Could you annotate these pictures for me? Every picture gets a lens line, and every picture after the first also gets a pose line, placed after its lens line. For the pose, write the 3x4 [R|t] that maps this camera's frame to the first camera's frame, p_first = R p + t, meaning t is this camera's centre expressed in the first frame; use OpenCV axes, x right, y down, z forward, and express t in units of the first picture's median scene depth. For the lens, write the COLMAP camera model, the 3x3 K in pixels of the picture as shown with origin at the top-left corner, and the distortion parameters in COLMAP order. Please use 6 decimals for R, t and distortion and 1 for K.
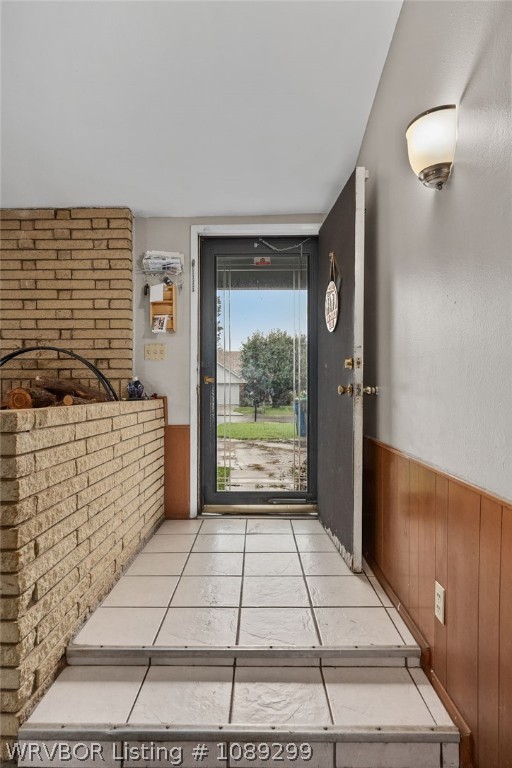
lens RADIAL K [[476.0, 0, 256.5], [0, 476.0, 406.4], [0, 0, 1]] dist [0.000202, -0.000295]
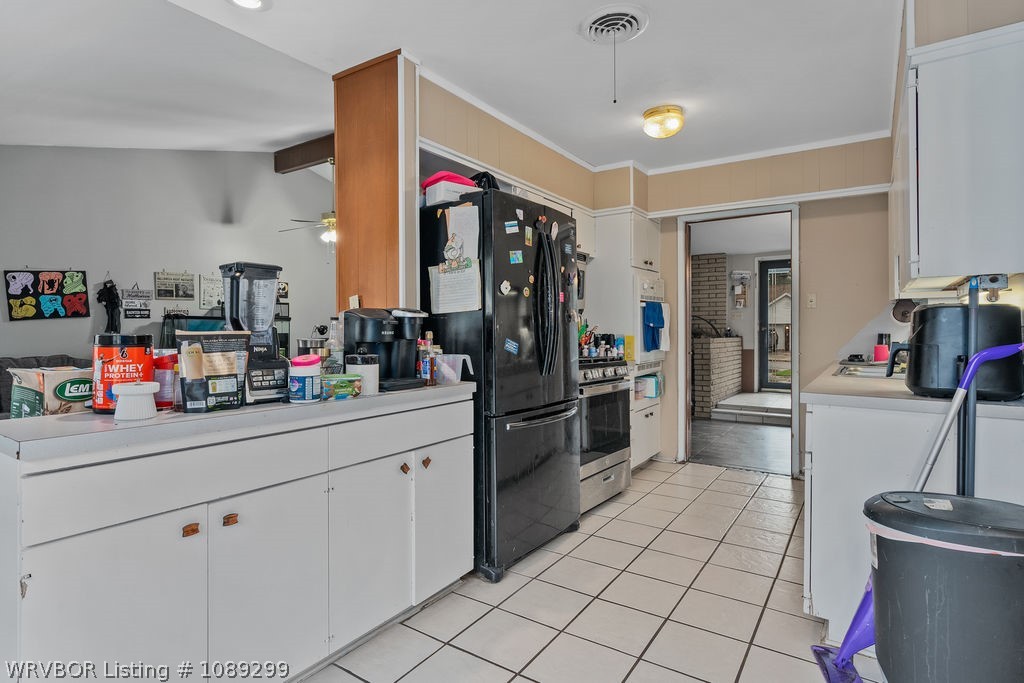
lens RADIAL K [[524.9, 0, 512.0], [0, 524.9, 322.0], [0, 0, 1]] dist [-0.001406, -0.000093]
pose [[0.844062, -0.005546, -0.536217, 0.214131], [-0.023714, 0.998582, -0.047657, 0.055387], [0.535722, 0.052941, 0.842733, -1.634532]]
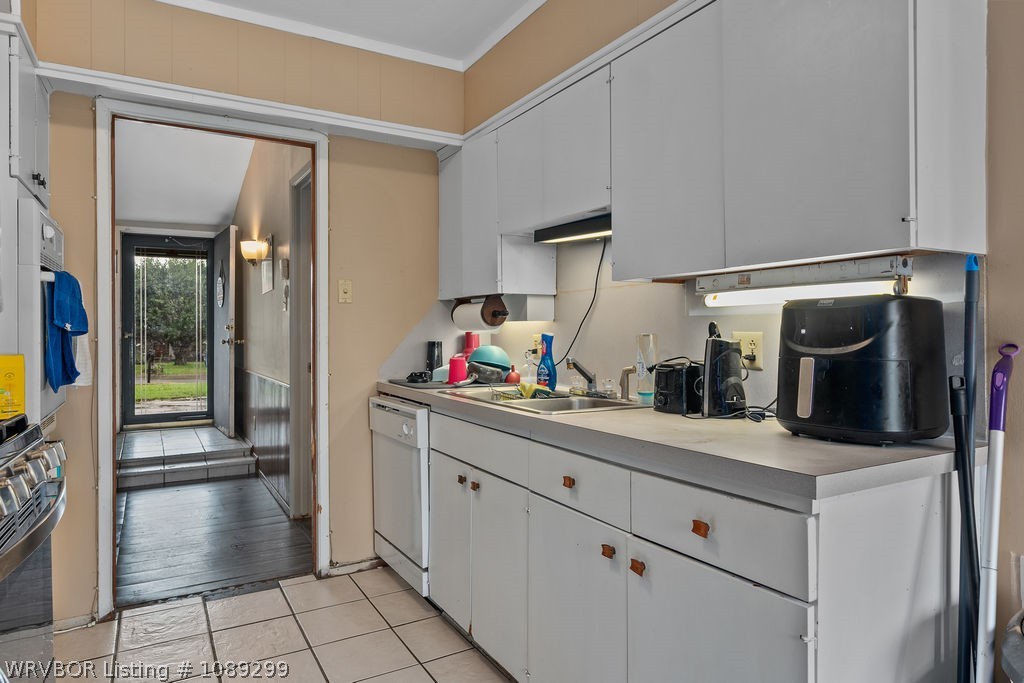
lens RADIAL K [[639.1, 0, 509.5], [0, 639.1, 334.6], [0, 0, 1]] dist [-0.005784, 0.000010]
pose [[0.868680, -0.000710, 0.495372, -0.060114], [0.021512, 0.999110, -0.036290, 0.037383], [-0.494906, 0.042181, 0.867922, -1.235462]]
